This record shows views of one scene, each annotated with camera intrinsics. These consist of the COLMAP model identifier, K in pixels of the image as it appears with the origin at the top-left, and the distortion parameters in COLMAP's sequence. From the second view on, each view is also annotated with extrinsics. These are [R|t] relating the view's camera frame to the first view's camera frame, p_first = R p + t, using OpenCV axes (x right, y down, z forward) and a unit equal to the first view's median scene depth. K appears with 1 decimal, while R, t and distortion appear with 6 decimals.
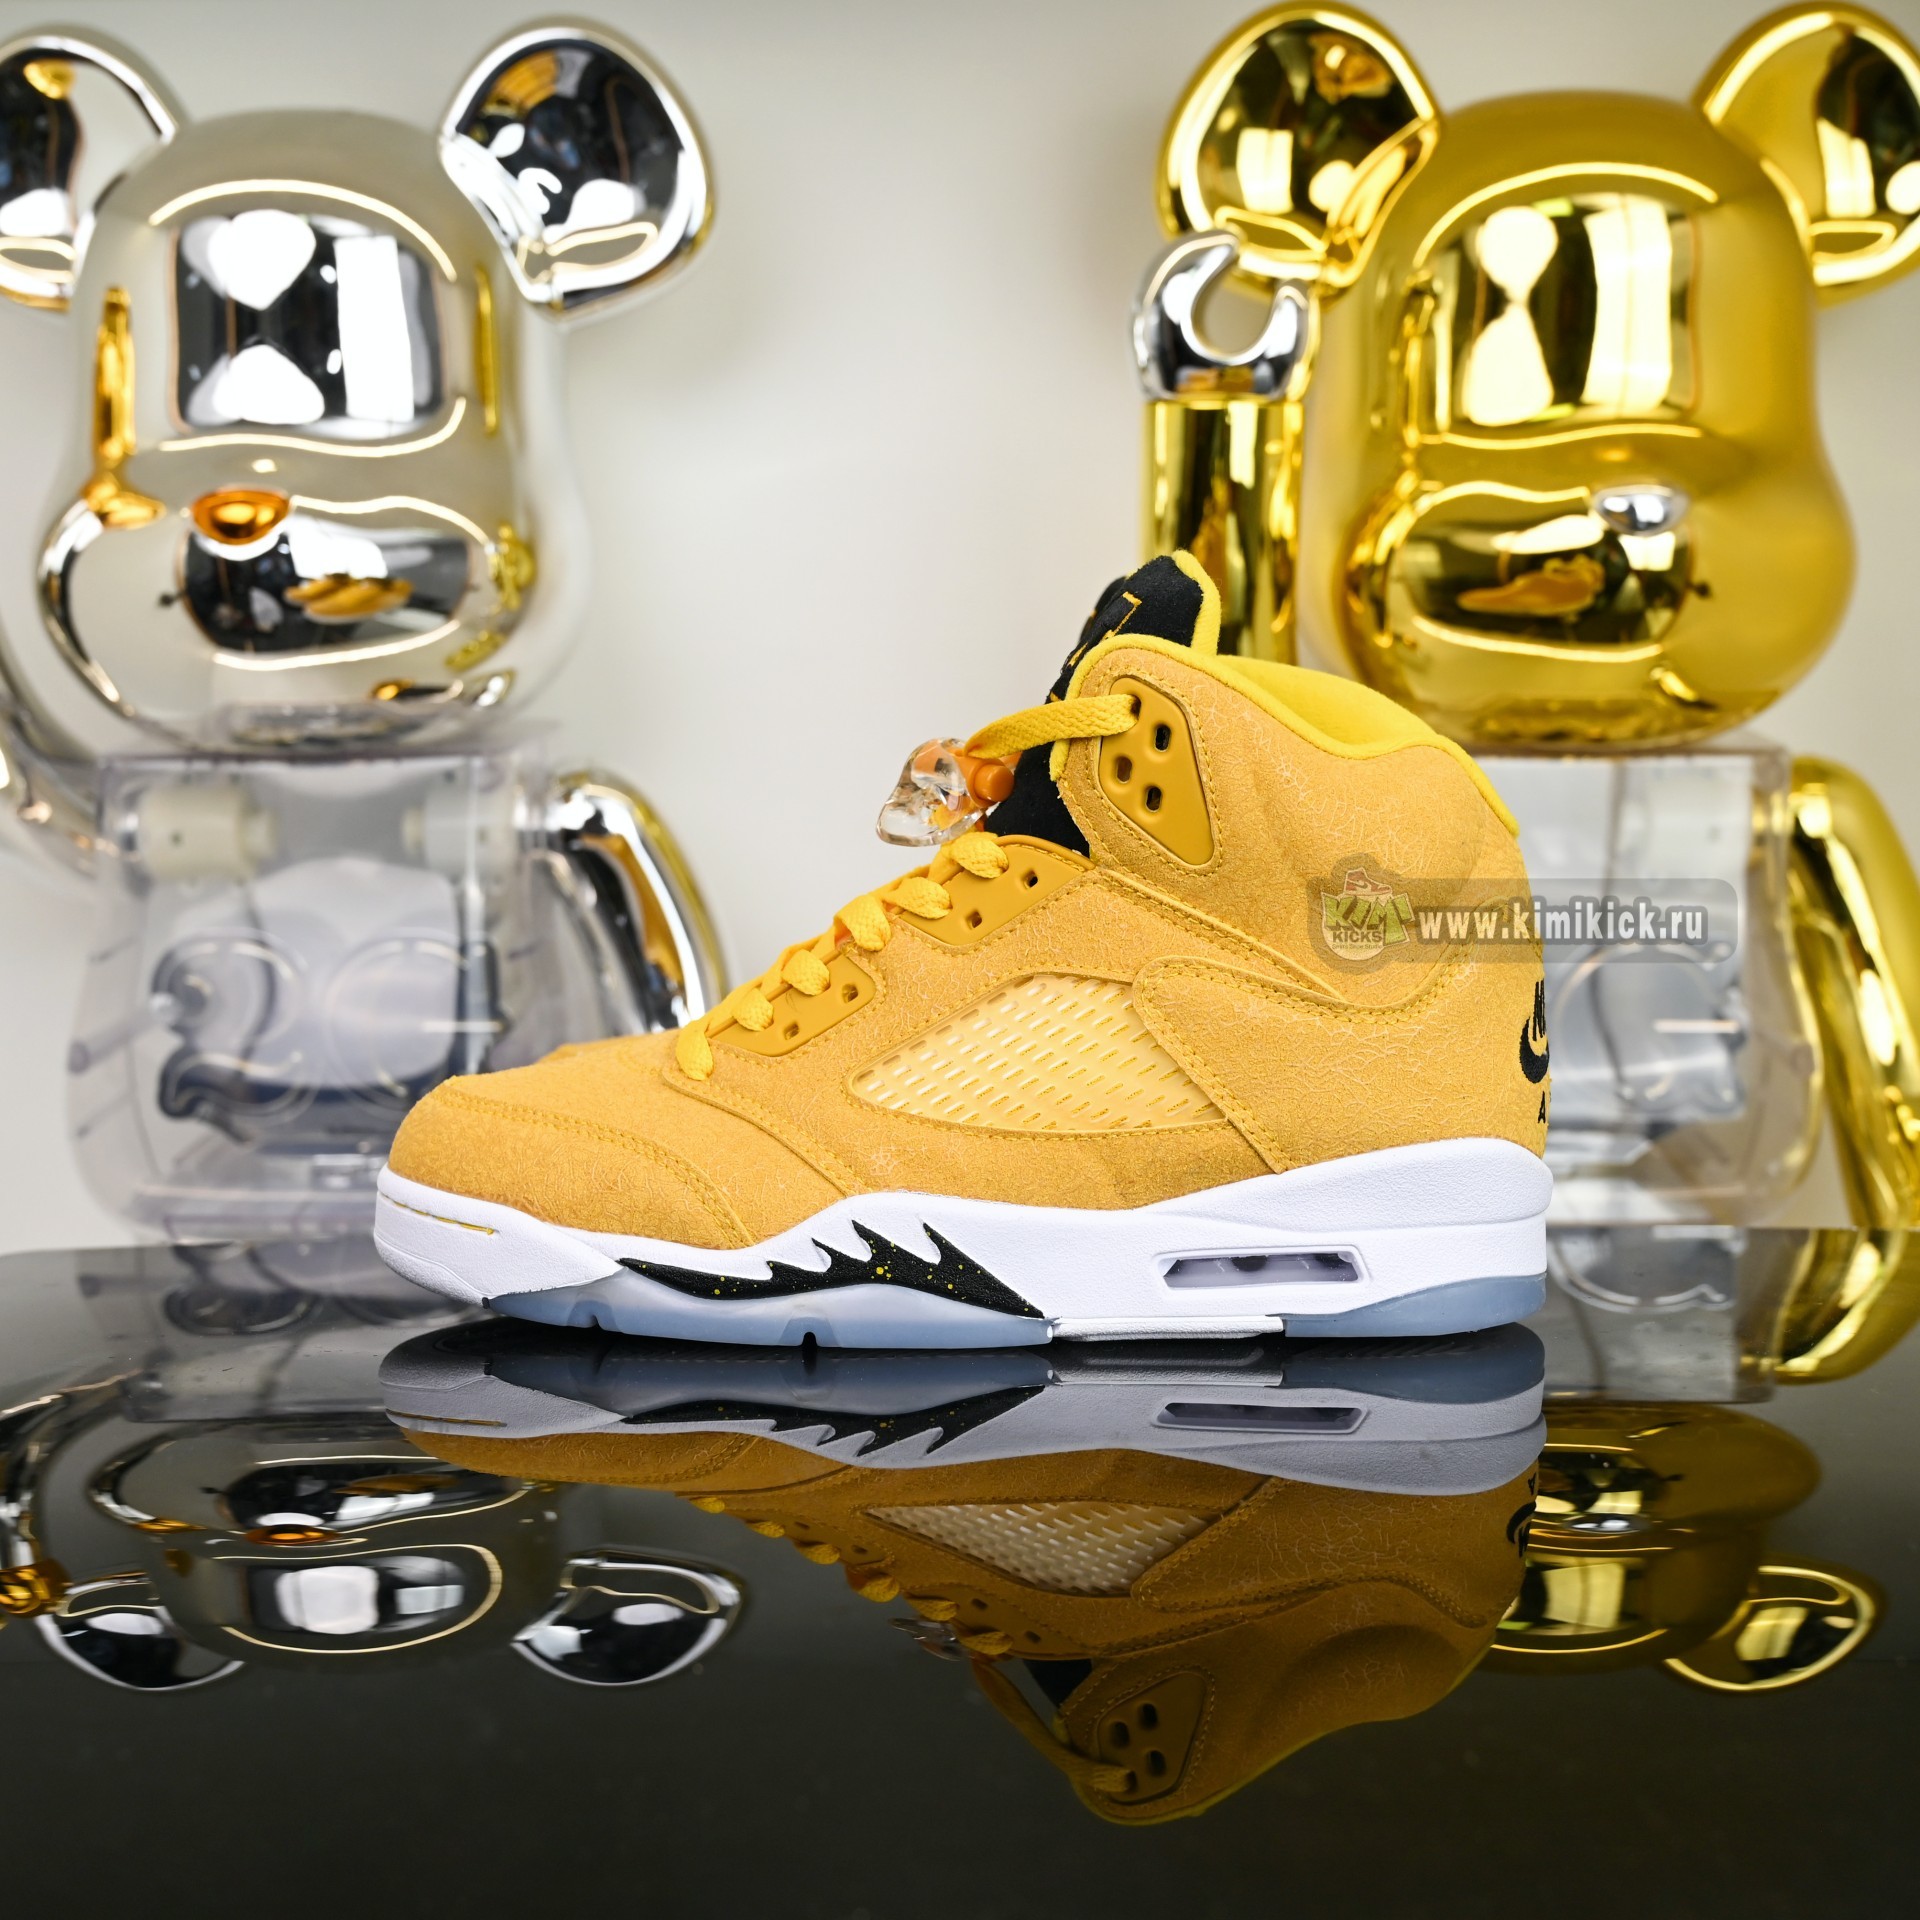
lens RADIAL K [[3217.1, 0, 962.5], [0, 3217.1, 953.5], [0, 0, 1]] dist [0.022761, 0.000000]
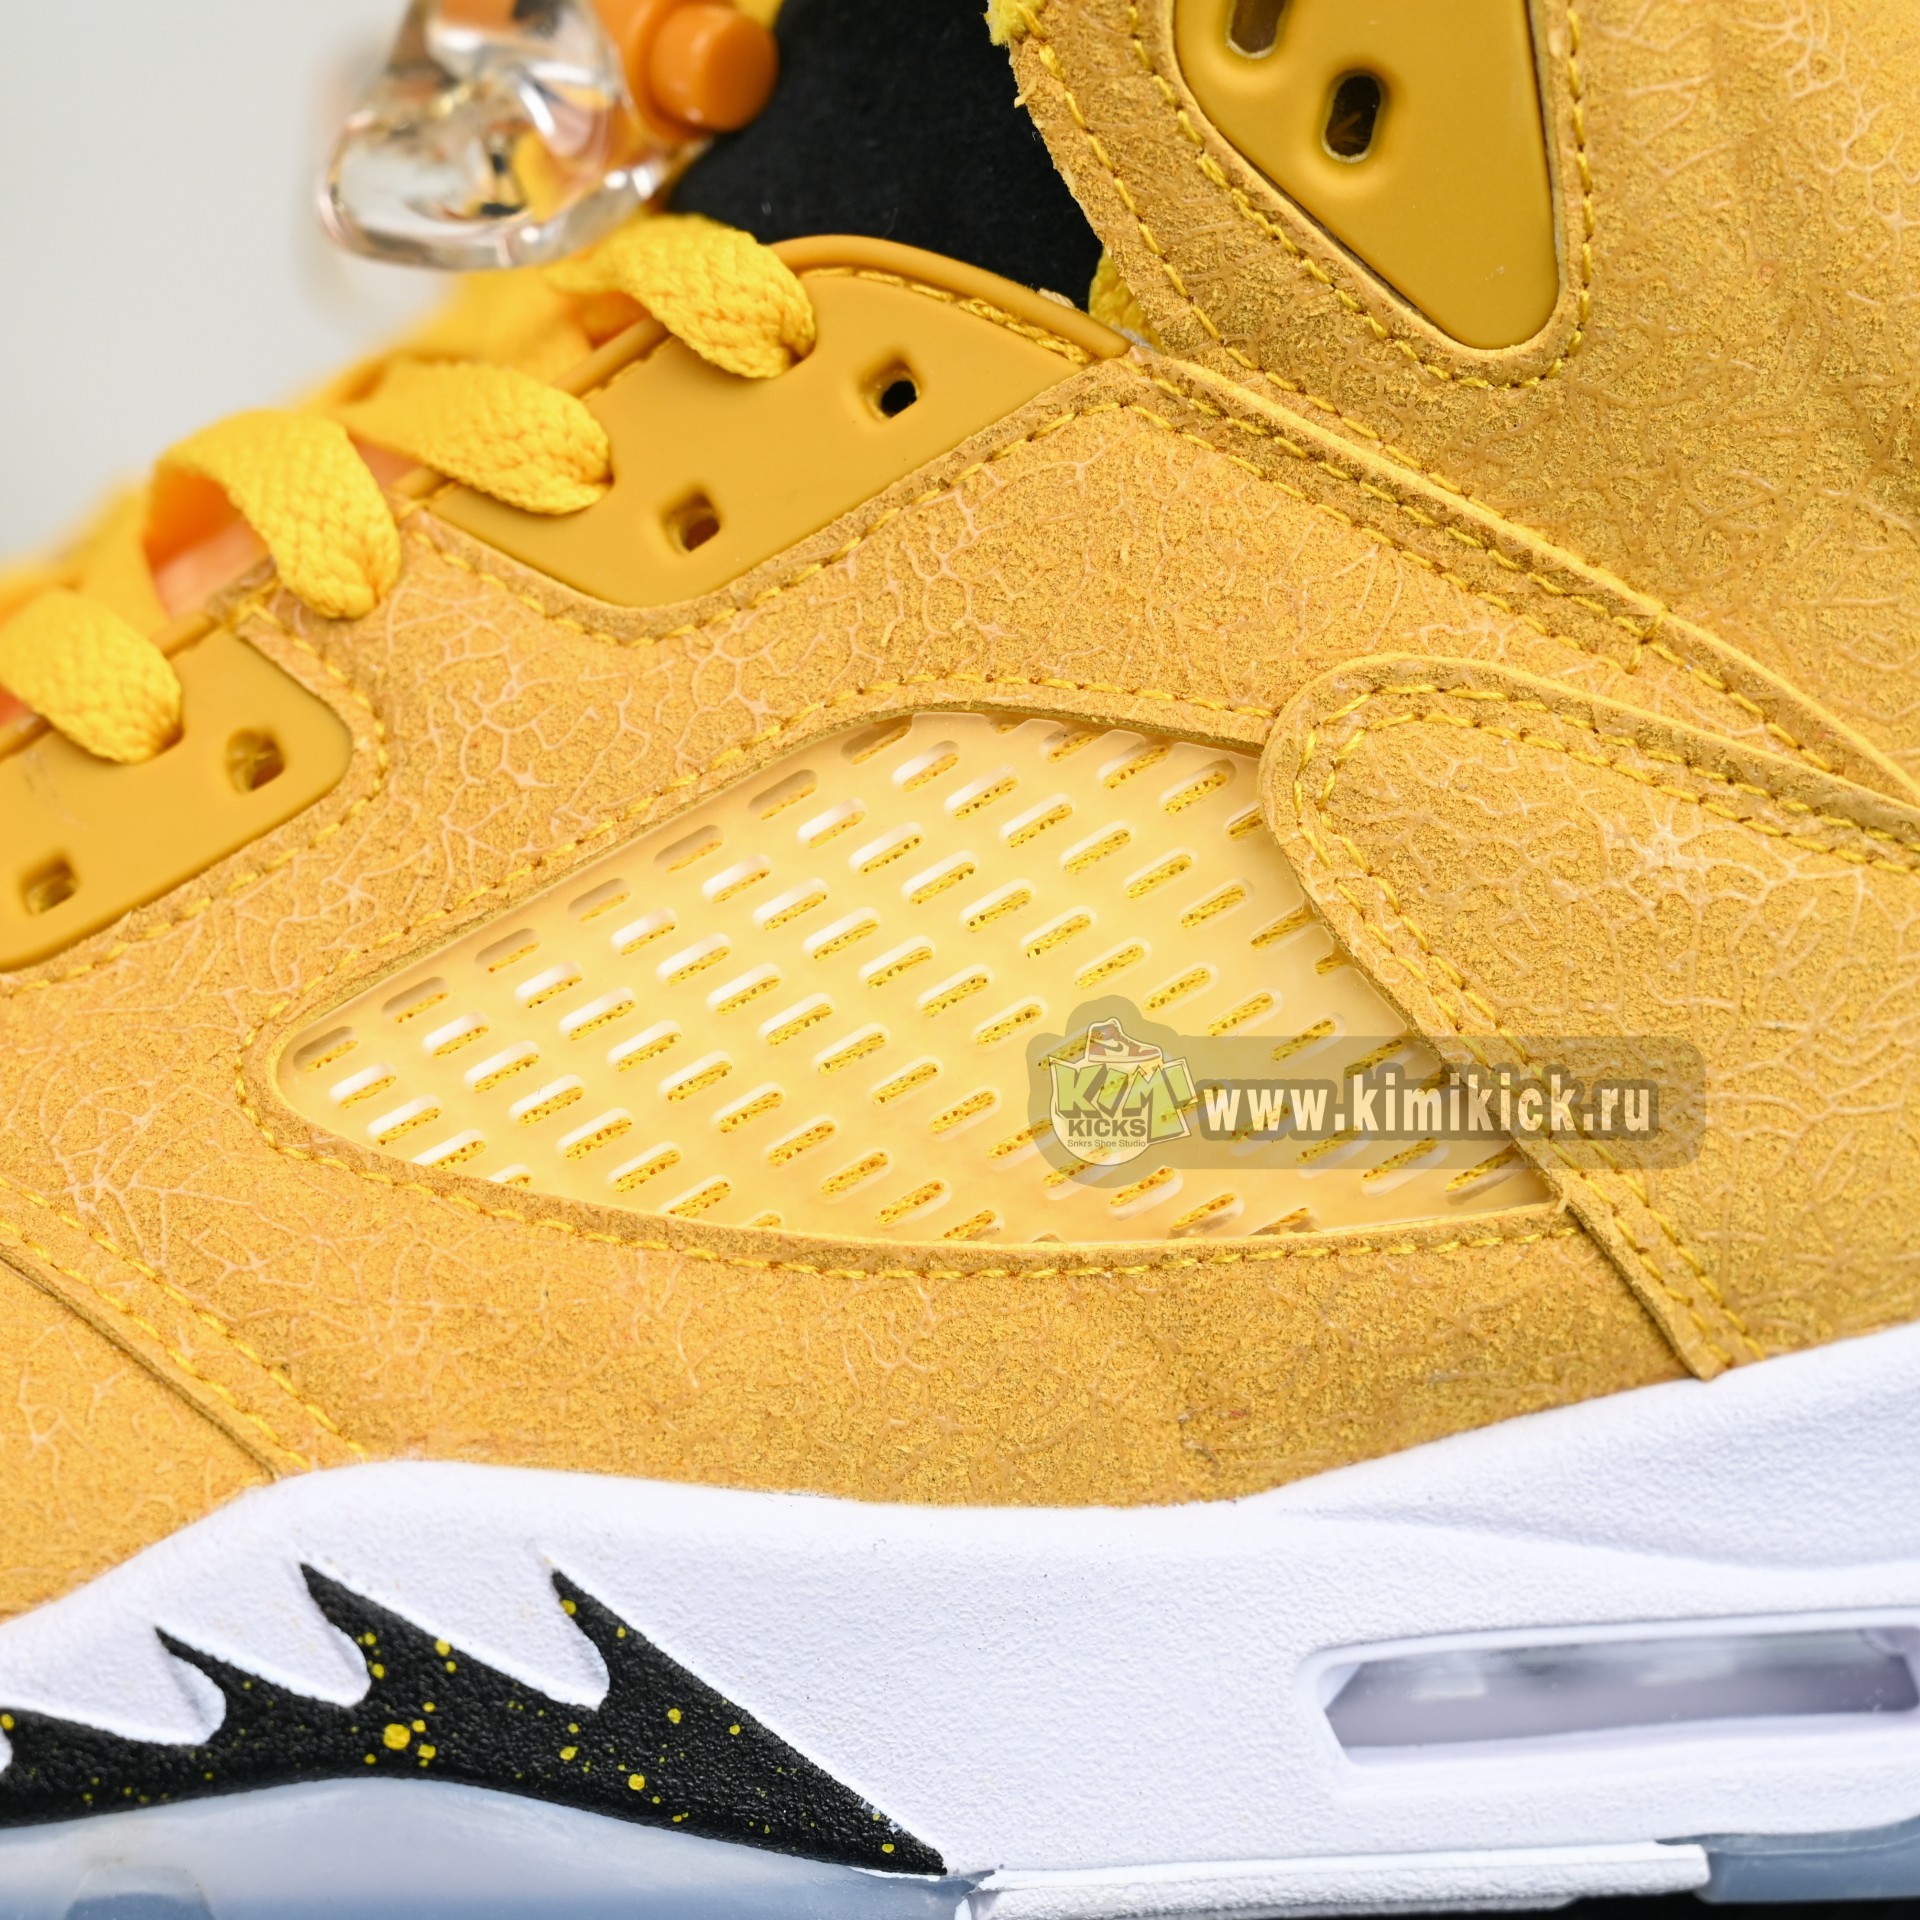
lens RADIAL K [[5173.1, 0, 957.6], [0, 5173.1, 971.0], [0, 0, 1]] dist [0.036402, 0.000000]
pose [[0.978903, 0.003238, 0.204298, -0.071102], [-0.018618, 0.997128, 0.073405, -0.004535], [-0.203474, -0.075660, 0.976153, 0.540636]]
